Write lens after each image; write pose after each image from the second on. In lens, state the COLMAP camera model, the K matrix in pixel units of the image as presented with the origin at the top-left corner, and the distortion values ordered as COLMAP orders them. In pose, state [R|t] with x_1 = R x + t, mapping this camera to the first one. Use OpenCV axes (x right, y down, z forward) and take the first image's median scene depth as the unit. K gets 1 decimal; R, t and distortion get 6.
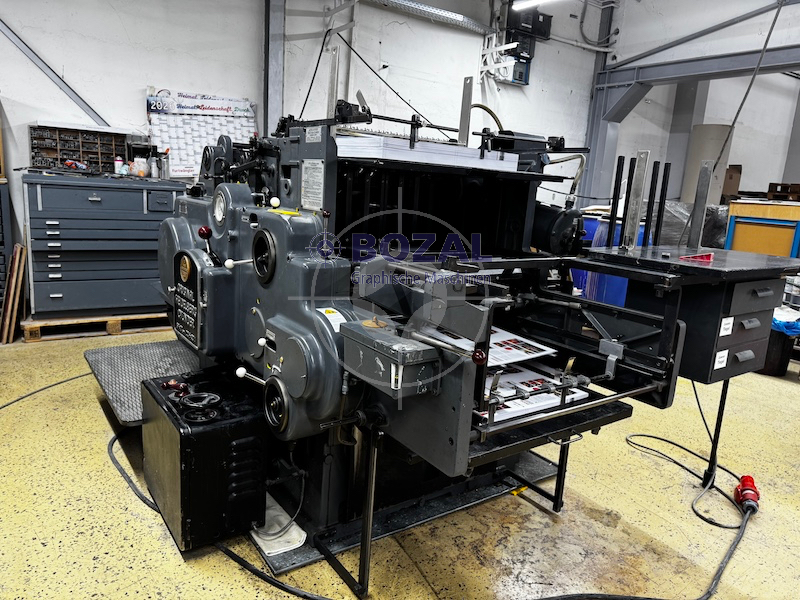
lens RADIAL K [[564.0, 0, 404.1], [0, 564.0, 300.8], [0, 0, 1]] dist [0.030211, -0.037405]
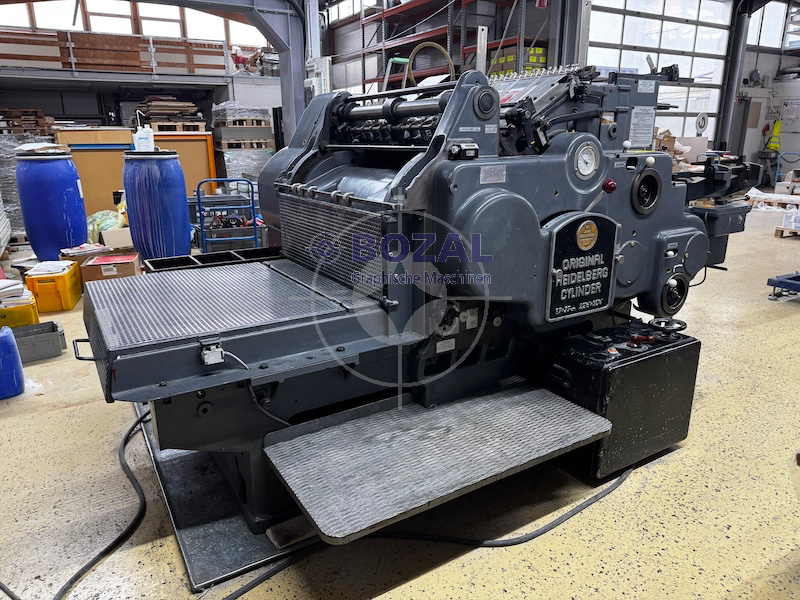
lens RADIAL K [[564.0, 0, 402.3], [0, 564.0, 300.0], [0, 0, 1]] dist [0.030211, -0.037405]
pose [[0.075243, -0.339968, 0.937422, -1.473153], [0.206382, 0.925041, 0.318913, -0.351272], [-0.975574, 0.169471, 0.139766, 1.365282]]
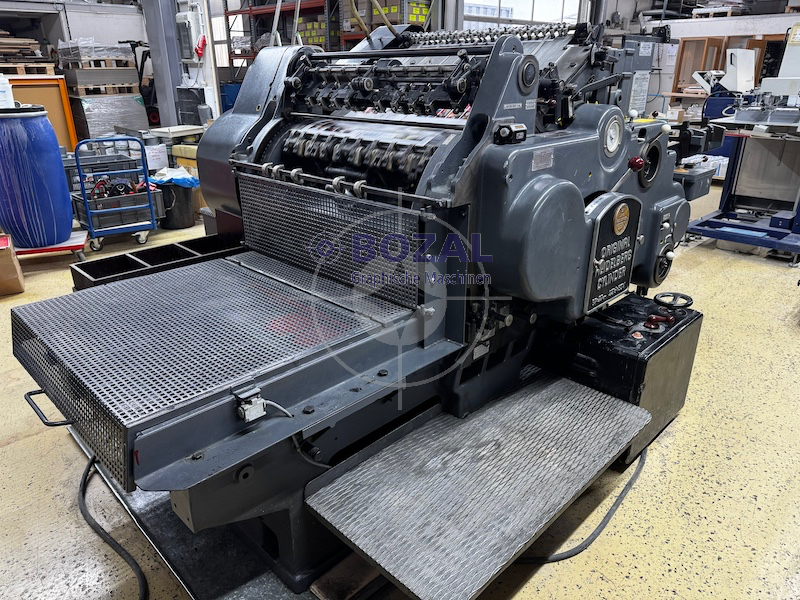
lens RADIAL K [[564.0, 0, 399.7], [0, 564.0, 300.9], [0, 0, 1]] dist [0.030211, -0.037405]
pose [[-0.153714, -0.430567, 0.889373, -1.300618], [0.186640, 0.871216, 0.454035, -0.447462], [-0.970328, 0.235785, -0.053557, 1.608149]]
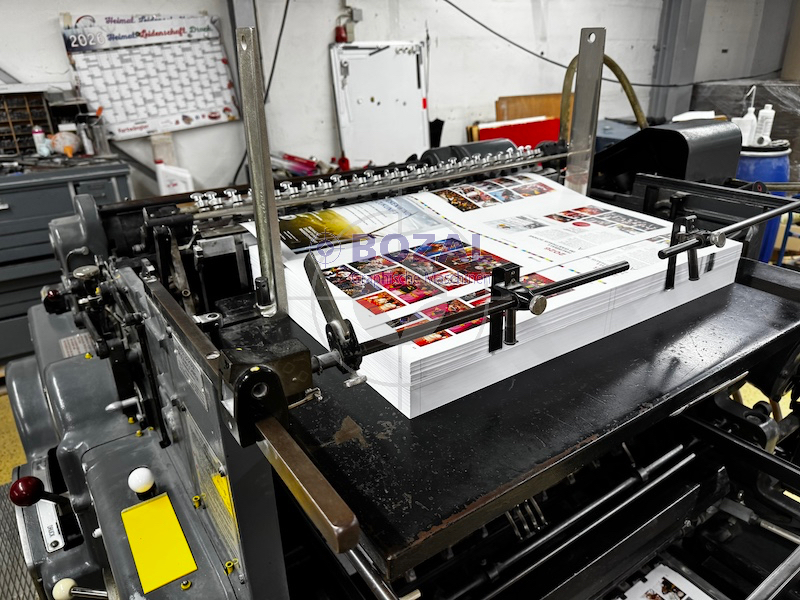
lens RADIAL K [[564.0, 0, 402.9], [0, 564.0, 298.3], [0, 0, 1]] dist [0.030211, -0.037405]
pose [[0.995319, -0.070130, -0.066490, -0.005978], [0.082432, 0.975204, 0.205381, -0.138373], [0.050438, -0.209901, 0.976421, 0.250798]]
